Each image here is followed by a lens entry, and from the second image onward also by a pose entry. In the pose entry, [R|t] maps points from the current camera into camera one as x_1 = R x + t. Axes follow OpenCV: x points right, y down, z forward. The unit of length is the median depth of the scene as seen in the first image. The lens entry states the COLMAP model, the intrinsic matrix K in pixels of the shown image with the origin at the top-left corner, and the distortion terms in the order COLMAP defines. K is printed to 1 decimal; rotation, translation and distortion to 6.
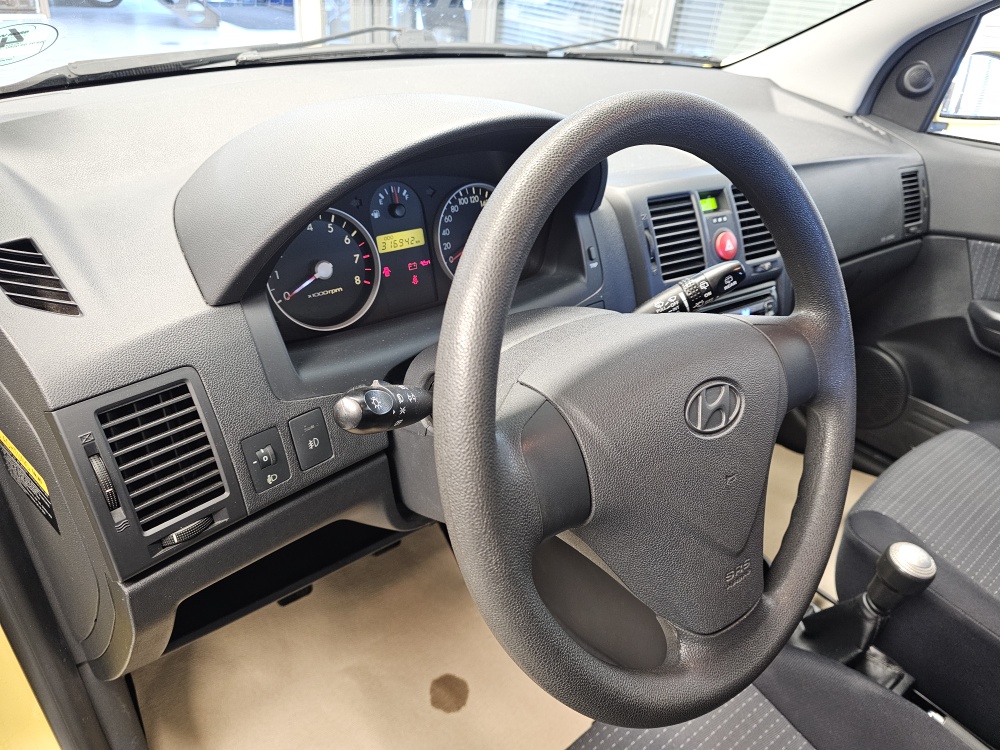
lens RADIAL K [[685.4, 0, 500.5], [0, 685.4, 376.3], [0, 0, 1]] dist [0.034655, -0.038642]
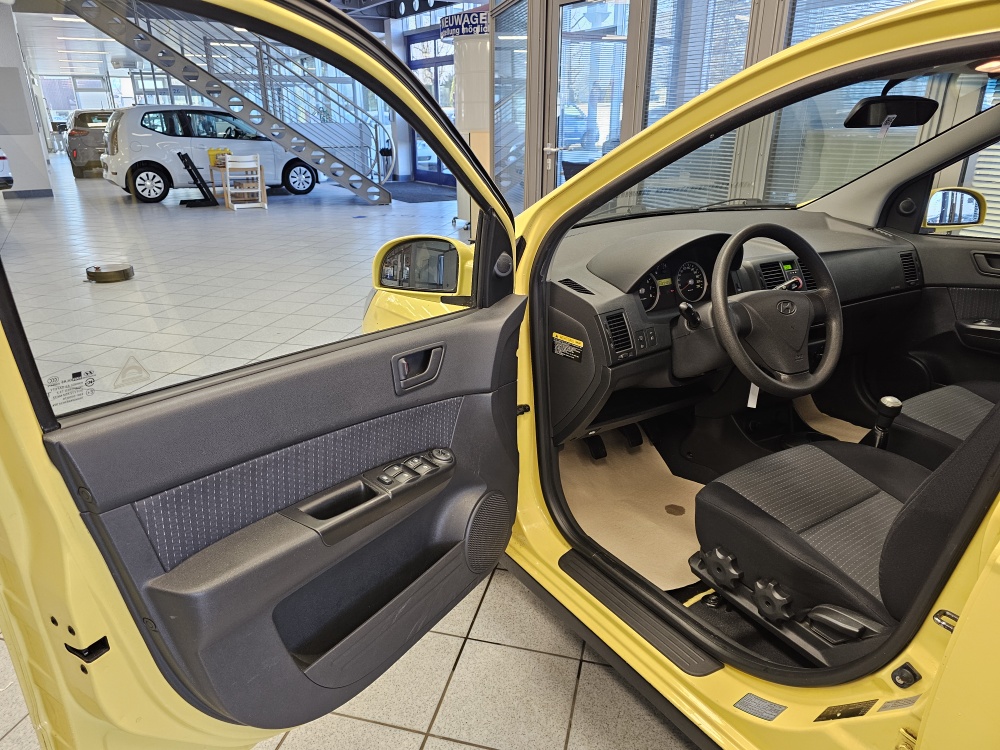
lens RADIAL K [[680.9, 0, 493.9], [0, 680.9, 376.4], [0, 0, 1]] dist [0.065968, -0.063816]
pose [[0.986463, -0.035293, -0.160142, -0.326125], [0.003597, 0.980988, -0.194036, 0.575076], [0.163946, 0.190833, 0.967835, -1.378426]]
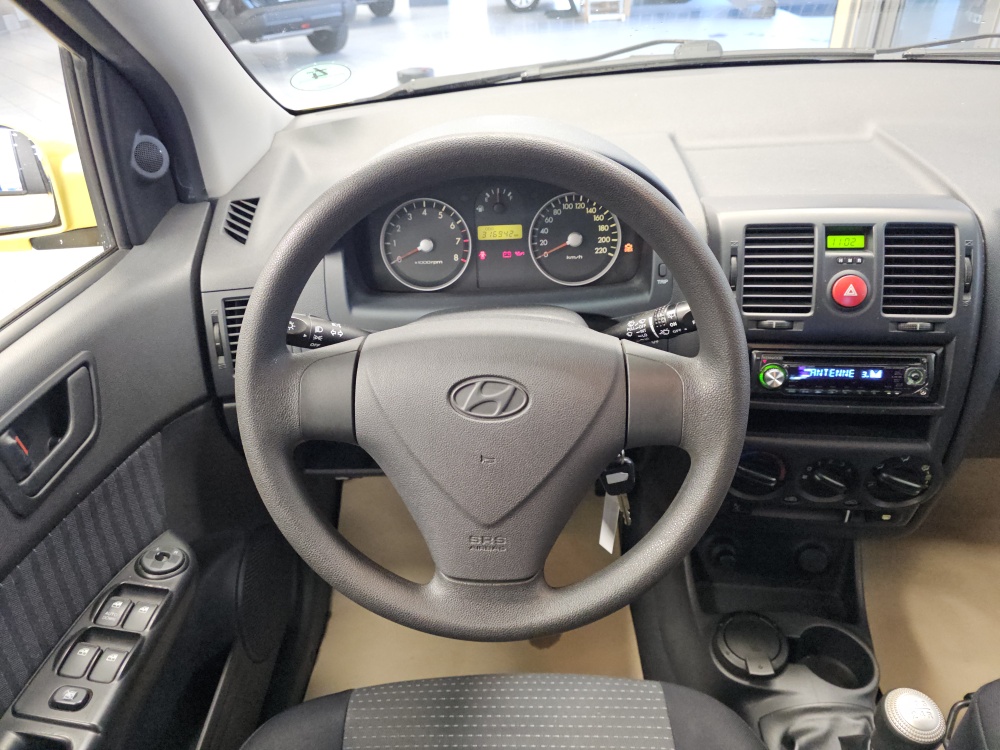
lens RADIAL K [[671.2, 0, 494.5], [0, 671.2, 380.3], [0, 0, 1]] dist [0.056226, -0.069506]
pose [[0.736864, 0.270217, -0.619688, 0.566686], [-0.252163, 0.960350, 0.118920, -0.069913], [0.627252, 0.068635, 0.775786, 0.058276]]
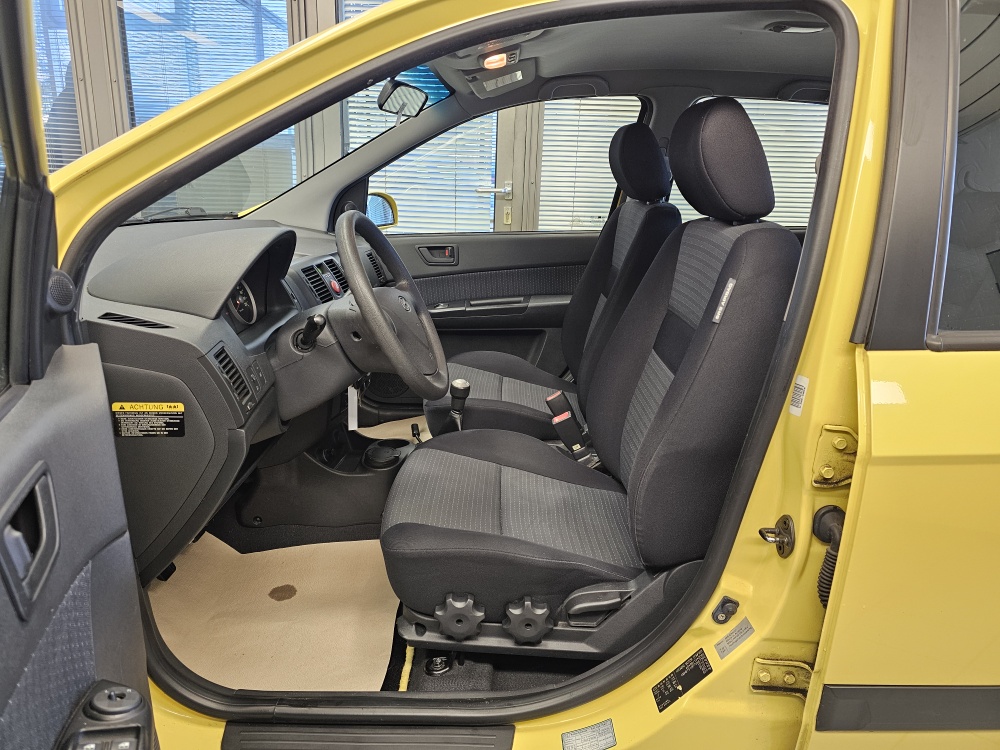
lens RADIAL K [[667.3, 0, 504.3], [0, 667.3, 373.6], [0, 0, 1]] dist [0.058500, -0.060863]
pose [[0.652354, -0.280610, 0.704055, -0.853729], [0.419630, 0.907287, -0.027205, 0.321108], [-0.631146, 0.313190, 0.709625, -0.684359]]
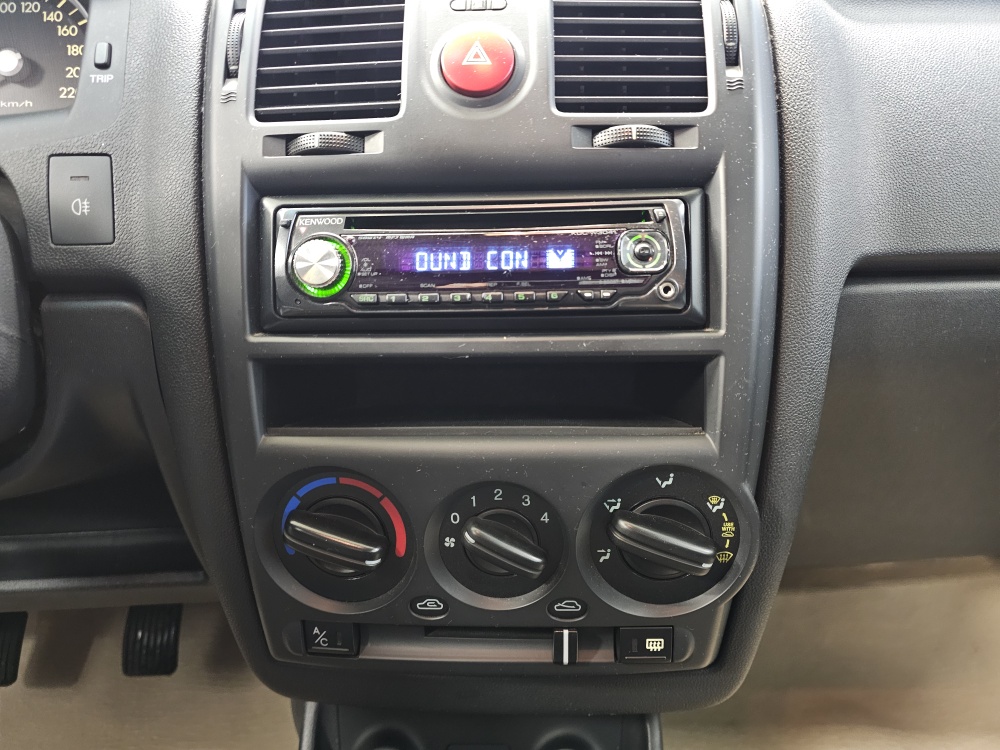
lens RADIAL K [[667.3, 0, 504.3], [0, 667.3, 373.6], [0, 0, 1]] dist [0.058500, -0.060863]
pose [[0.807727, 0.090220, -0.582613, 0.576102], [-0.245002, 0.950215, -0.192523, 0.040384], [0.536238, 0.298247, 0.789619, 0.776846]]
